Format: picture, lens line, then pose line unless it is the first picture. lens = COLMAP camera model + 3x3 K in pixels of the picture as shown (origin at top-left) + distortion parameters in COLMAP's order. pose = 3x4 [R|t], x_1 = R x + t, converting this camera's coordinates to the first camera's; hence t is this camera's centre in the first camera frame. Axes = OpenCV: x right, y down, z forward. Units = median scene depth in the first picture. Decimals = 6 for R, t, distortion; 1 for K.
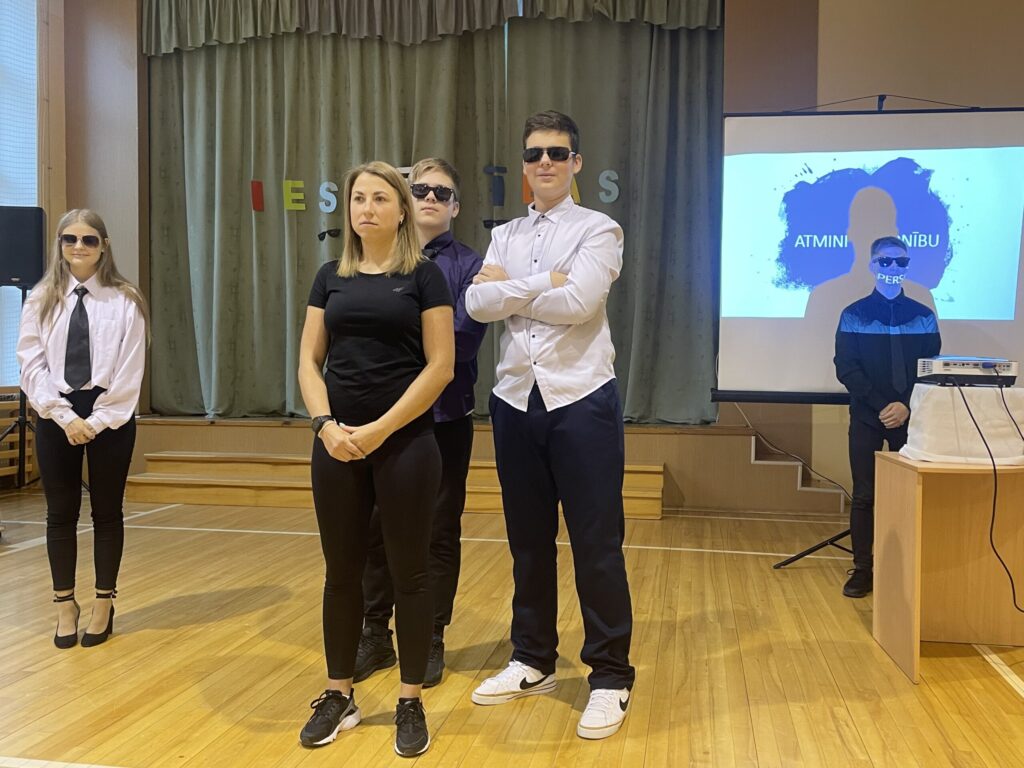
lens RADIAL K [[977.8, 0, 511.2], [0, 977.8, 378.0], [0, 0, 1]] dist [0.092594, -0.115095]
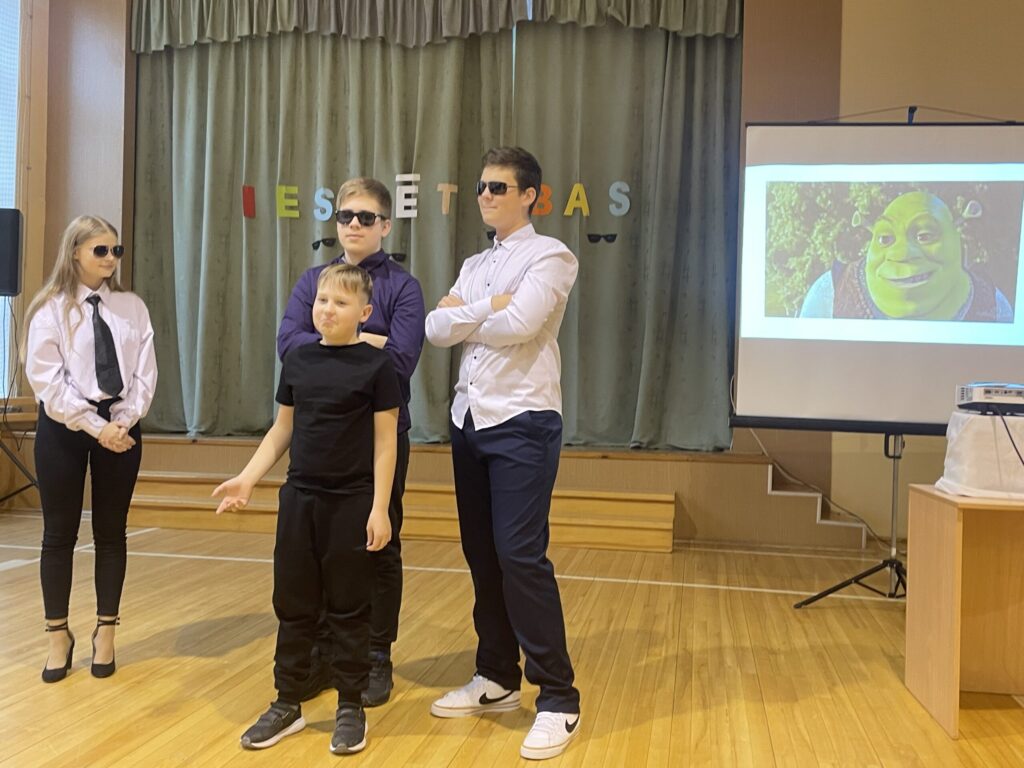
lens RADIAL K [[1020.8, 0, 517.7], [0, 1020.8, 369.0], [0, 0, 1]] dist [0.109696, -0.161816]
pose [[0.999815, 0.017516, 0.007911, -0.004604], [-0.017278, 0.999423, -0.029233, 0.000452], [-0.008418, 0.029091, 0.999541, 0.015504]]
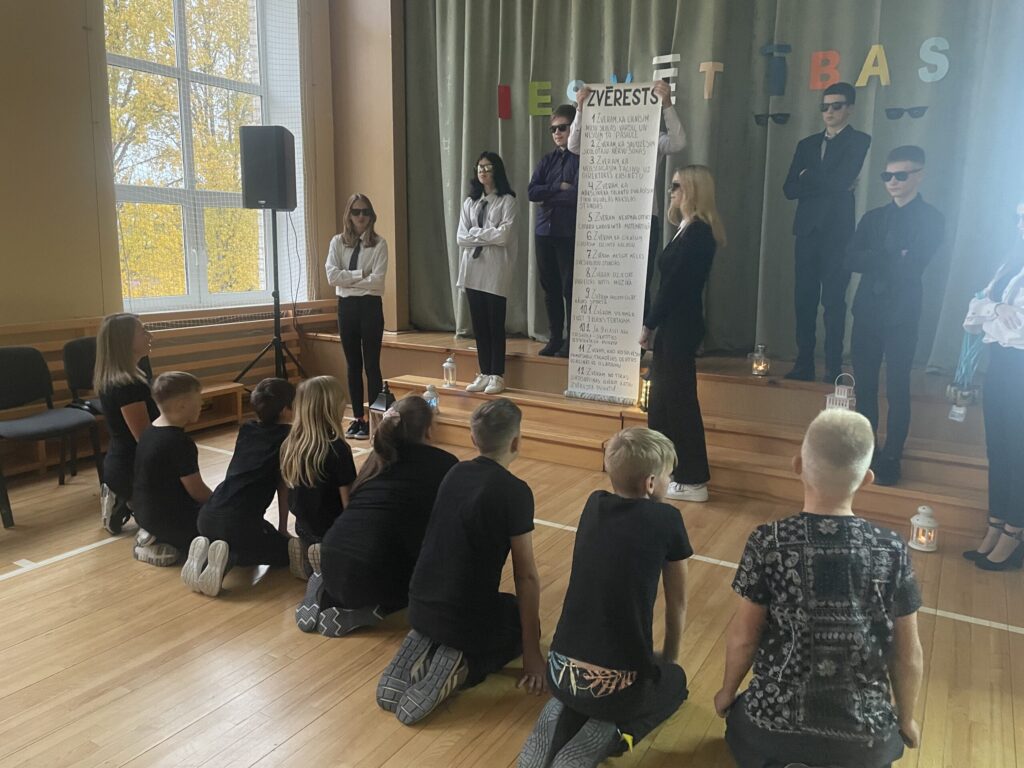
lens RADIAL K [[769.3, 0, 512.0], [0, 769.3, 384.0], [0, 0, 1]] dist [0.101300, -0.126827]
pose [[0.943514, 0.064811, -0.324933, 0.006743], [-0.011898, 0.986677, 0.162256, -0.046511], [0.331120, -0.149224, 0.931714, 0.313949]]
